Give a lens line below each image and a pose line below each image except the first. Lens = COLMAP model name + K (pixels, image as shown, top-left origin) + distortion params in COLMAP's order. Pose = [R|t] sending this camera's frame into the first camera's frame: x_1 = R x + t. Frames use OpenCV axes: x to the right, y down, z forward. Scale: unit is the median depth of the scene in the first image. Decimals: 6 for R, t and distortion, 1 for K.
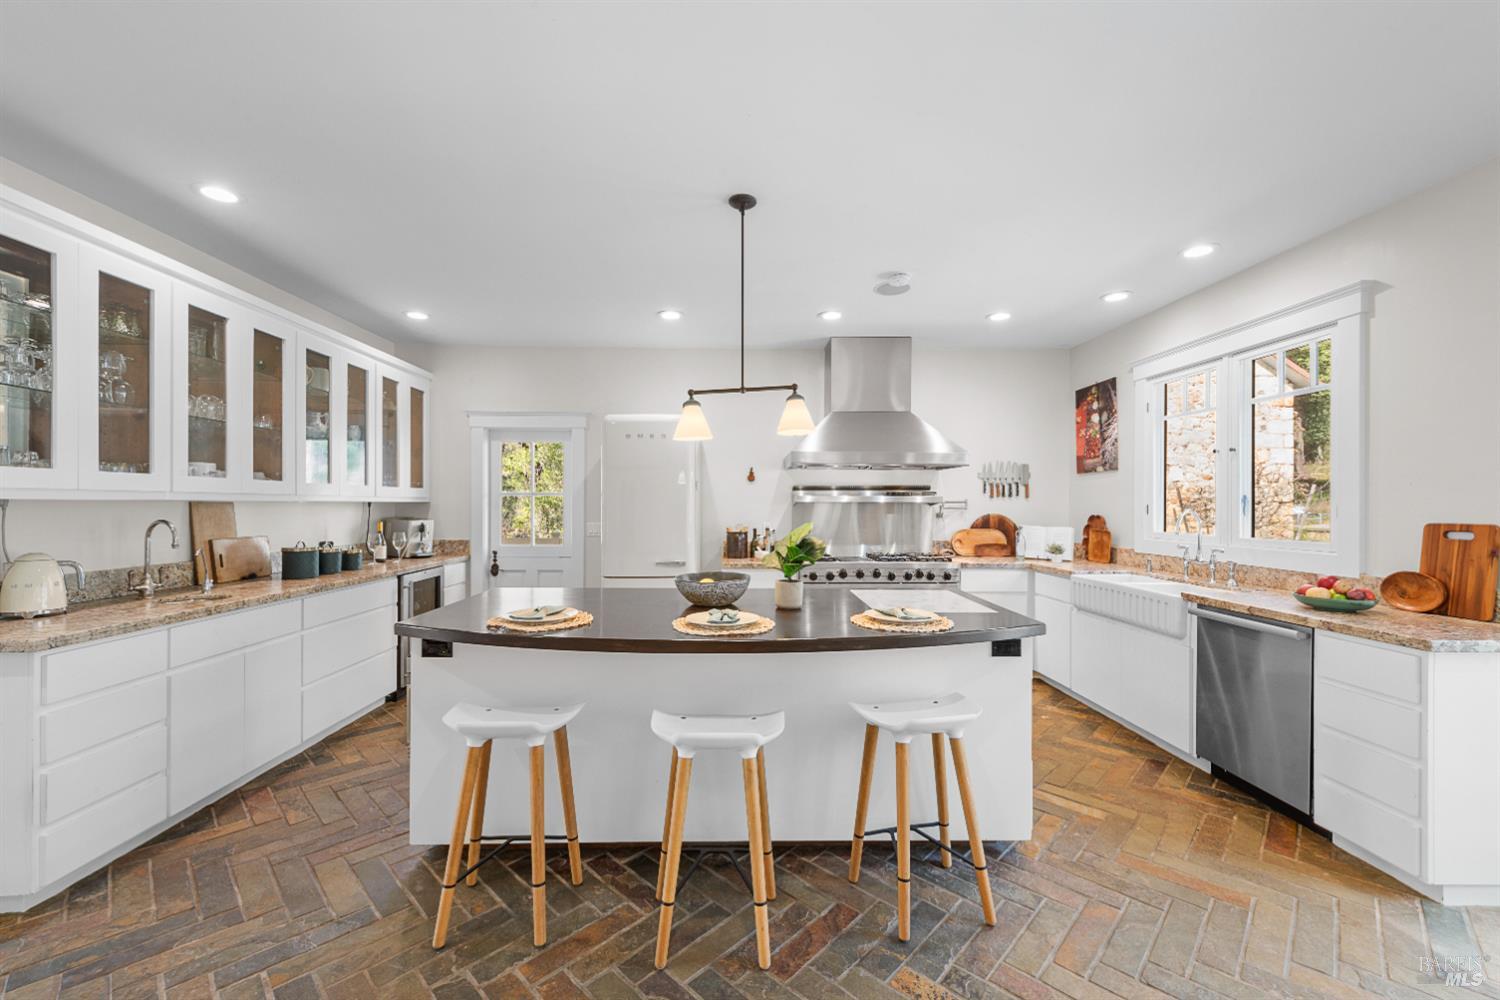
lens RADIAL K [[601.8, 0, 754.7], [0, 601.8, 508.7], [0, 0, 1]] dist [0.017278, -0.005122]
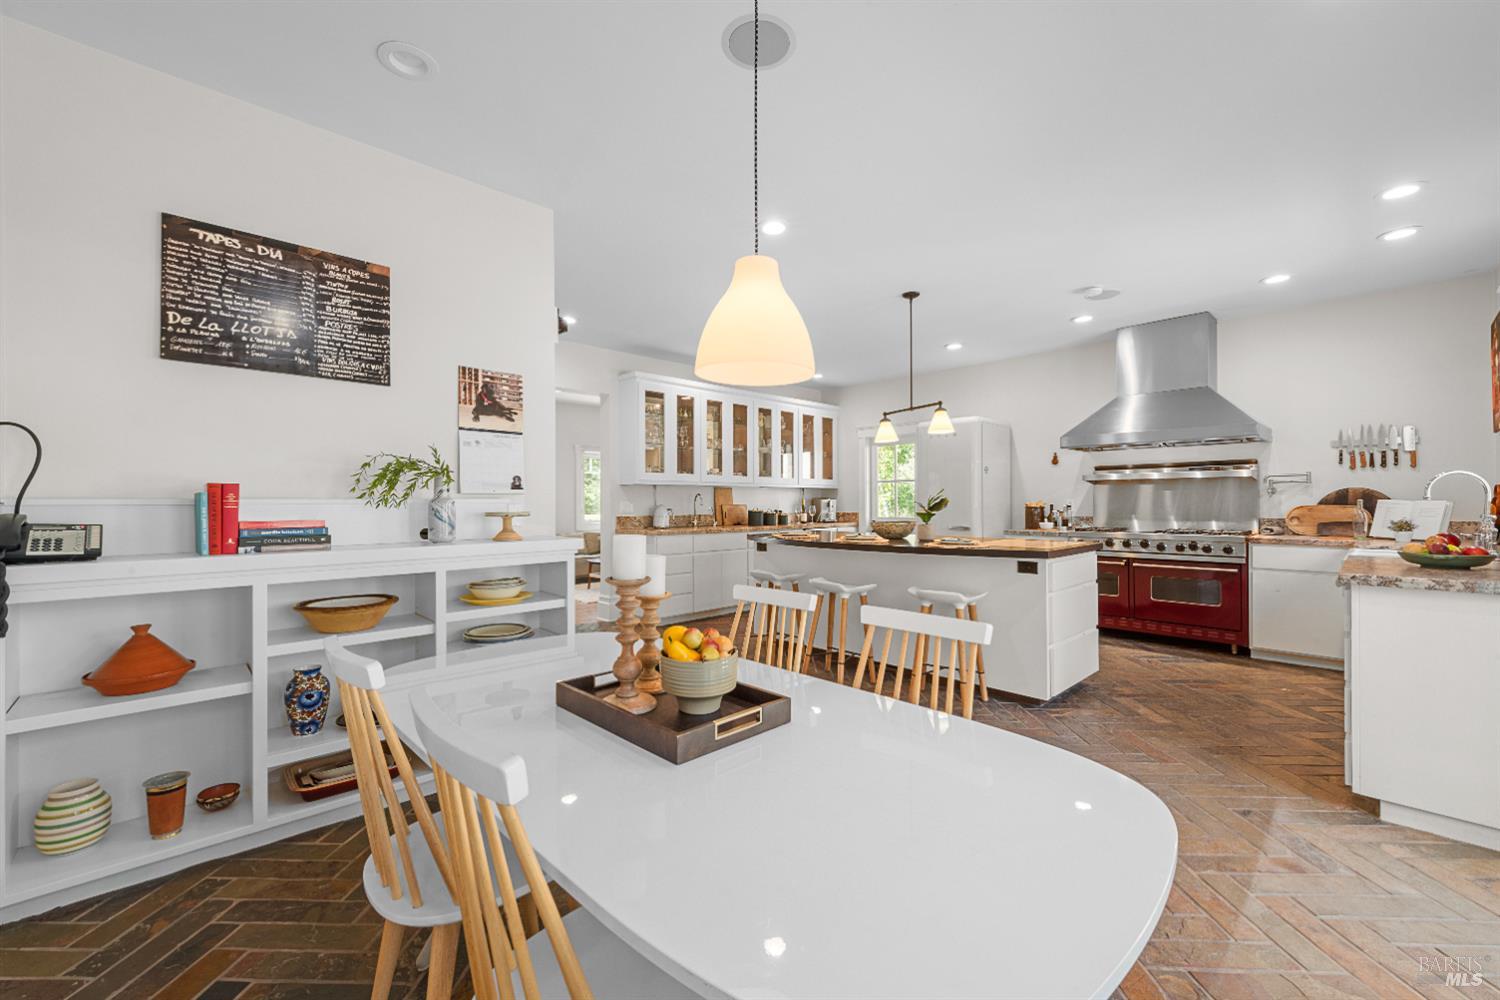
lens RADIAL K [[601.8, 0, 740.5], [0, 601.8, 499.8], [0, 0, 1]] dist [0.017278, -0.005122]
pose [[0.666732, -0.007335, -0.745262, 0.554414], [-0.000113, 0.999951, -0.009943, 0.041843], [0.745298, 0.006714, 0.666698, -0.273945]]
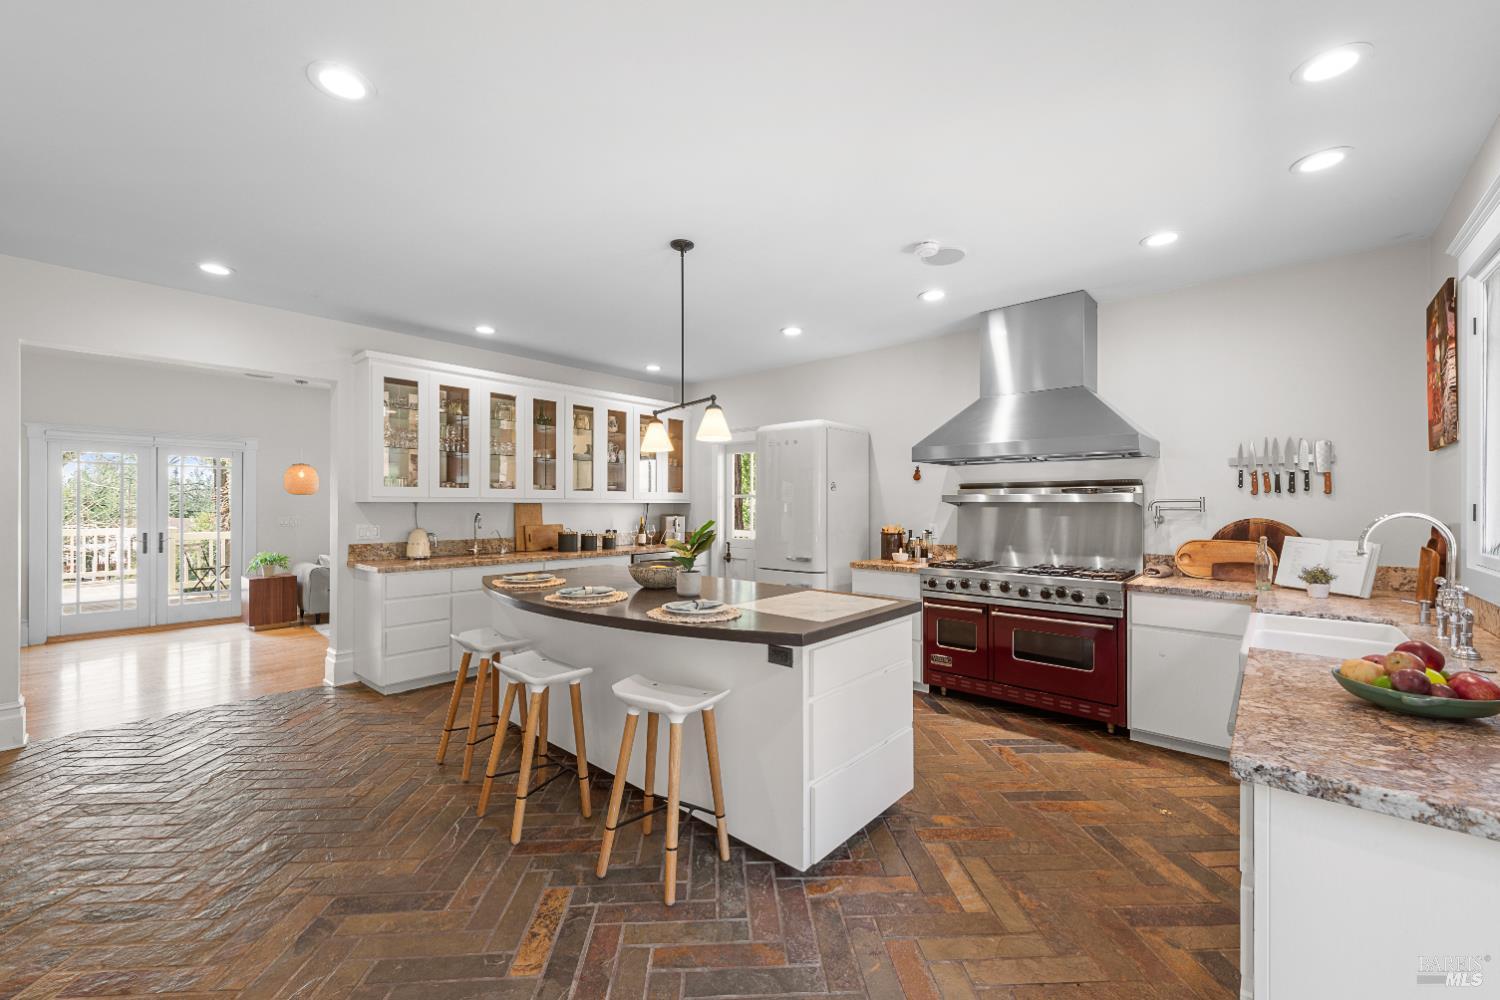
lens RADIAL K [[601.8, 0, 733.2], [0, 601.8, 503.0], [0, 0, 1]] dist [0.017278, -0.005122]
pose [[0.724387, -0.003055, -0.689387, 0.531282], [-0.005353, 0.999935, -0.010056, 0.001748], [0.689373, 0.010975, 0.724323, 0.139615]]
